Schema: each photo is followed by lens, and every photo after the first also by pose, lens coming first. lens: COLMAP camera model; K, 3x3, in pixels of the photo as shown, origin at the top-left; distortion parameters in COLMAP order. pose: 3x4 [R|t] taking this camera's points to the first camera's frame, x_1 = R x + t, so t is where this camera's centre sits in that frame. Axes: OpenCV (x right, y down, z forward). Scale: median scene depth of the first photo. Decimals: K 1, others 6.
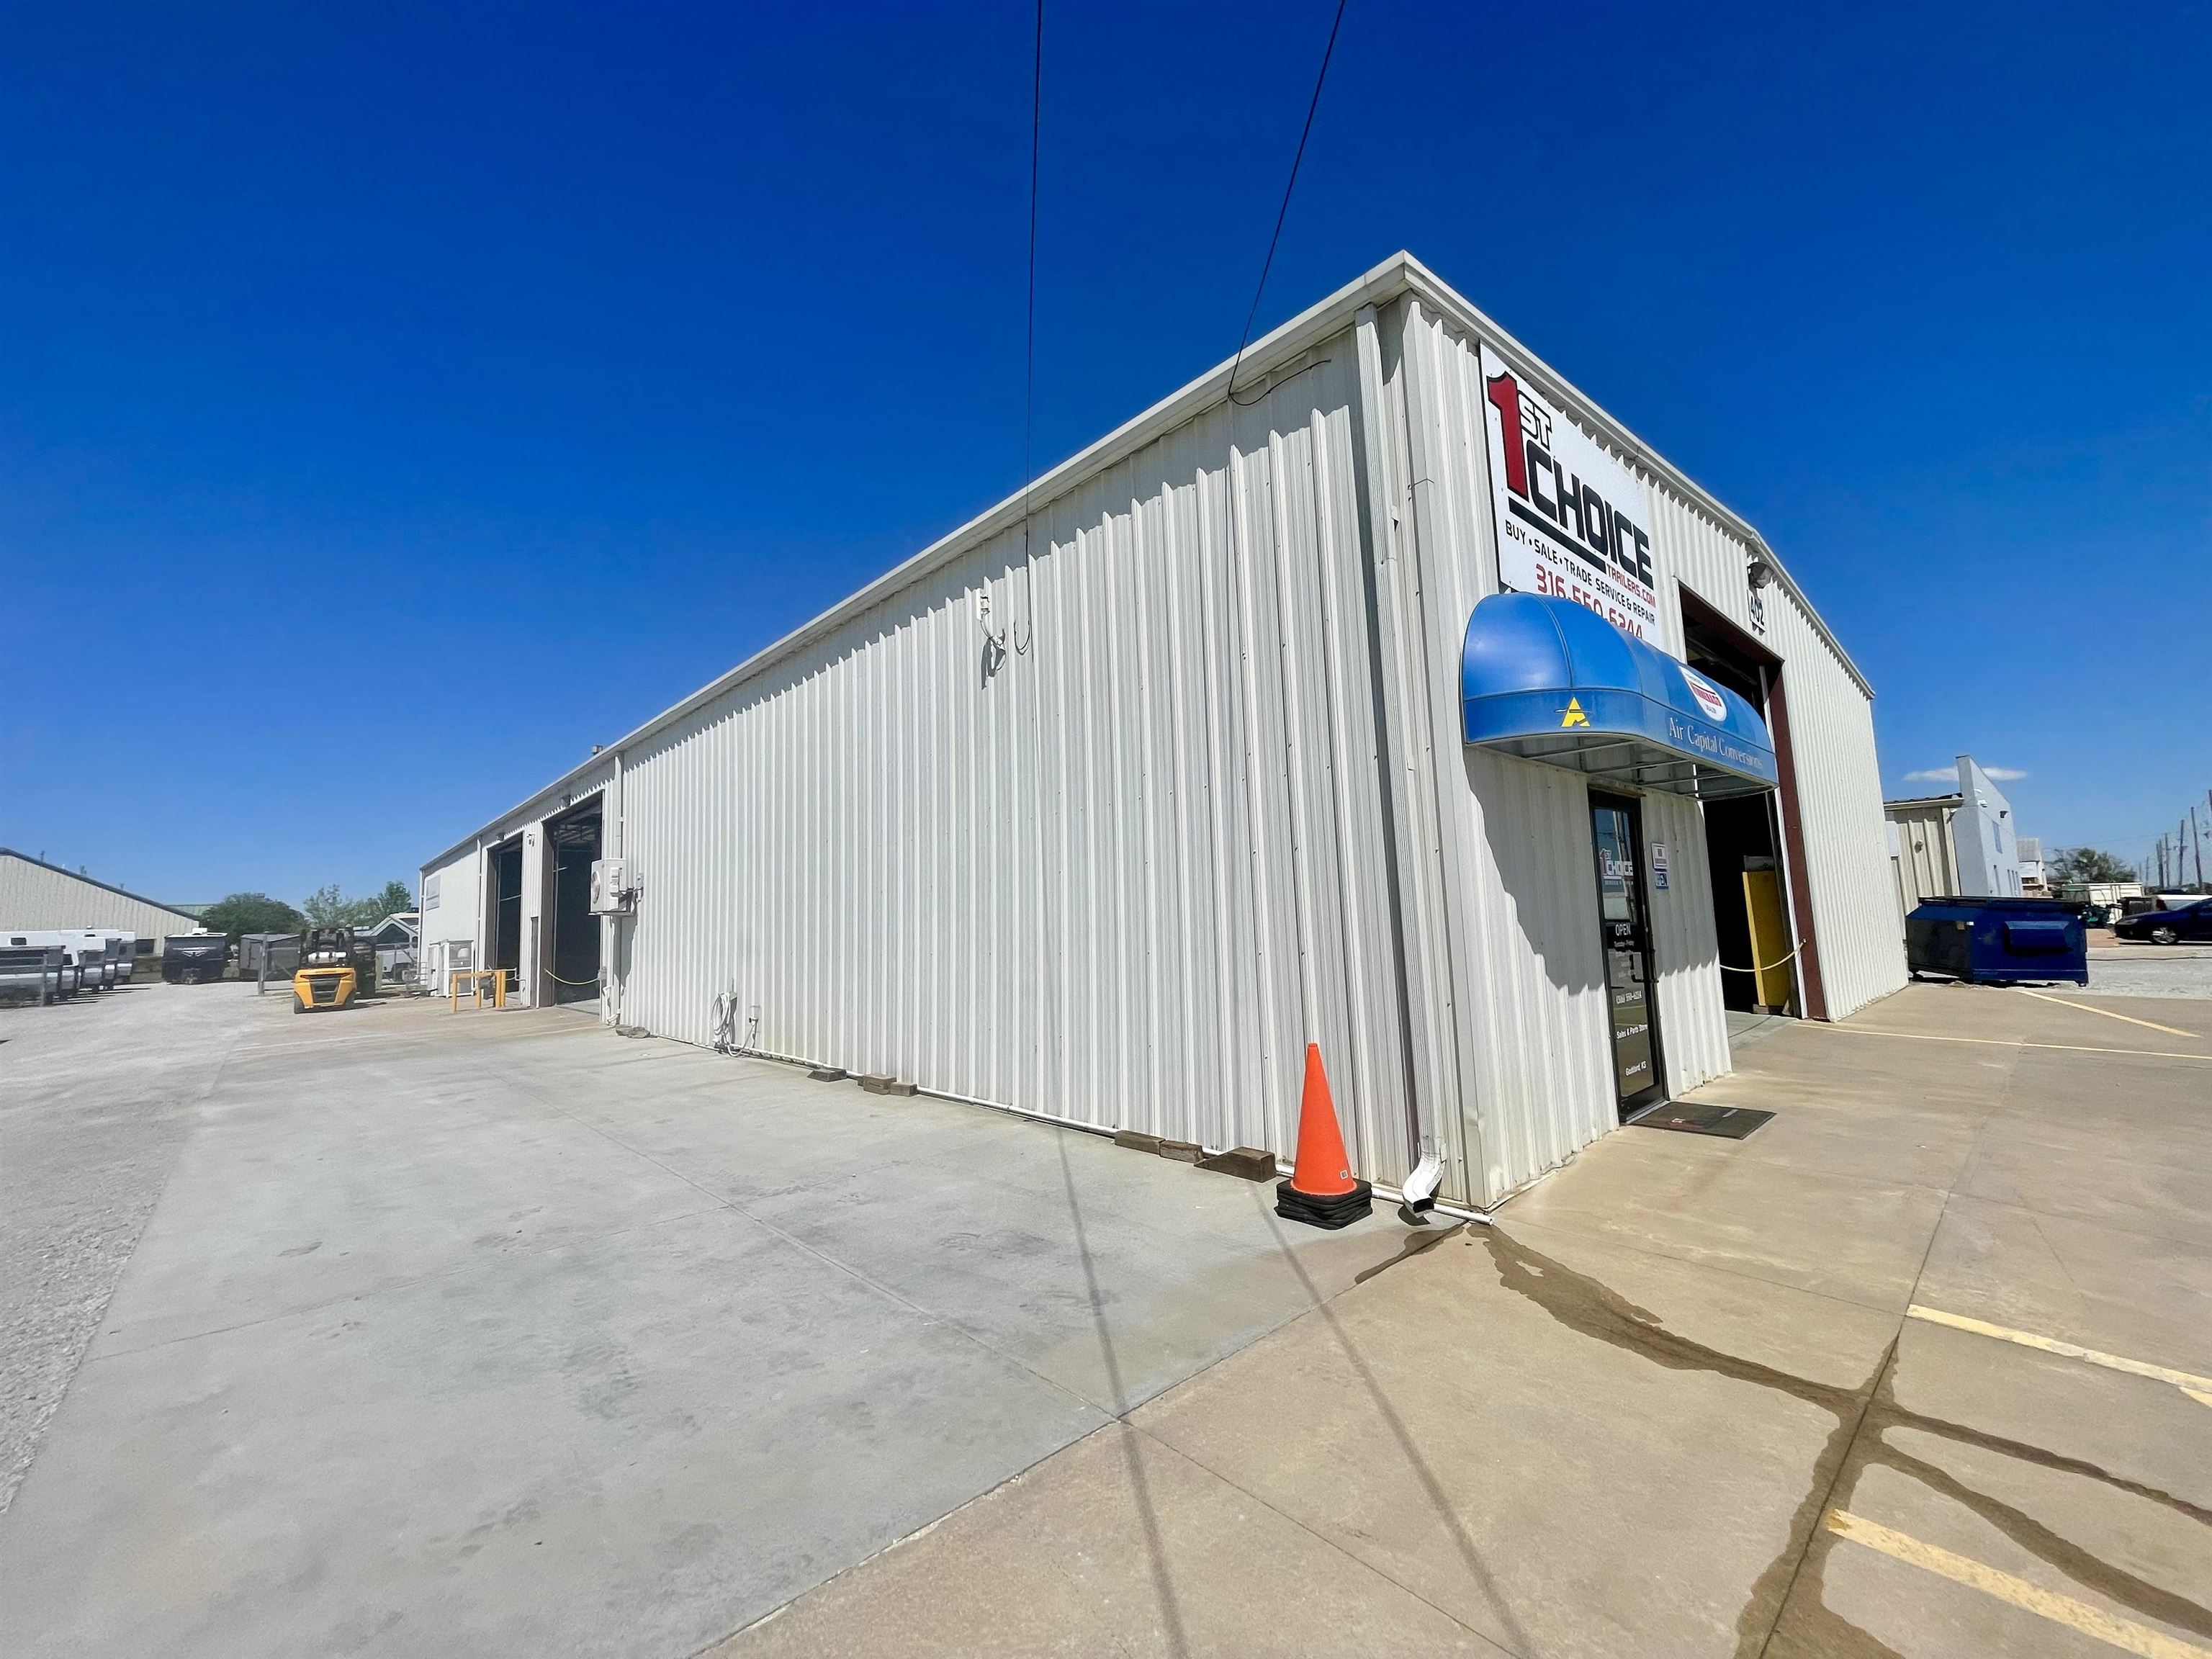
lens RADIAL K [[886.2, 0, 1106.0], [0, 886.2, 824.3], [0, 0, 1]] dist [0.000024, 0.000350]
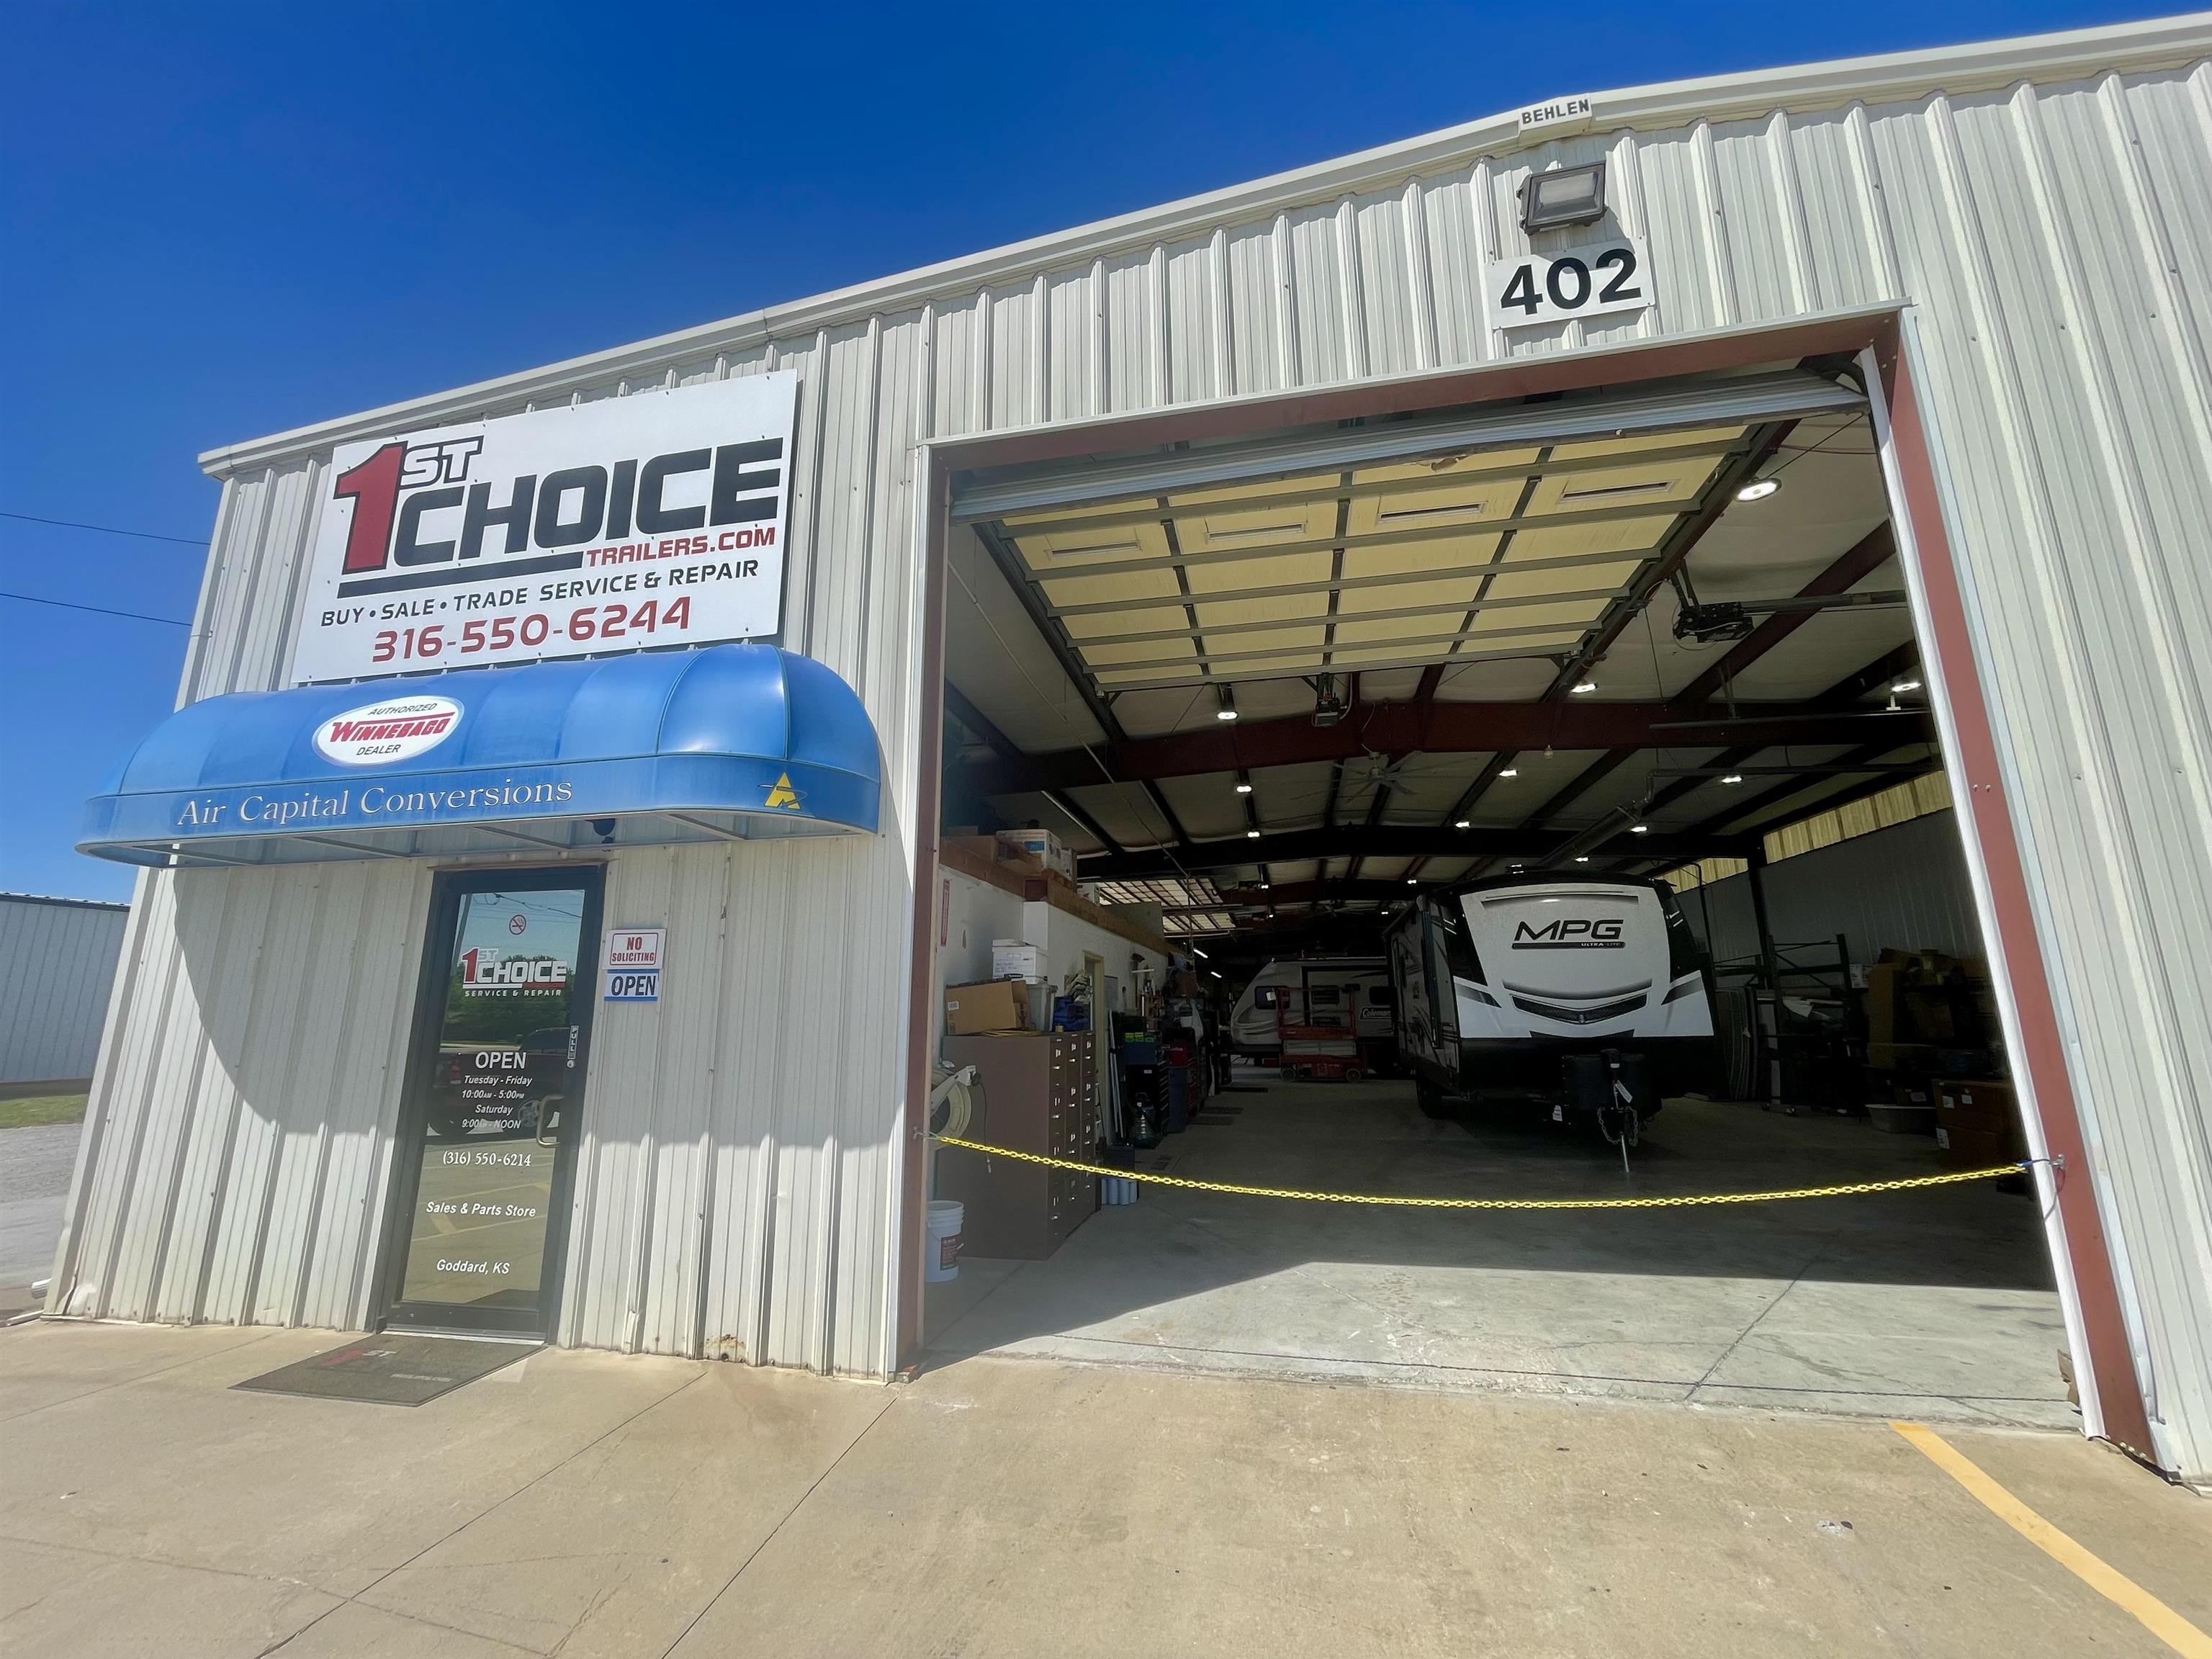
lens RADIAL K [[898.8, 0, 1099.4], [0, 898.8, 825.0], [0, 0, 1]] dist [0.000438, -0.000452]
pose [[0.591309, -0.136018, -0.794891, 1.233758], [0.073058, 0.990656, -0.115170, 0.041326], [0.803129, 0.010027, 0.595721, 0.803710]]
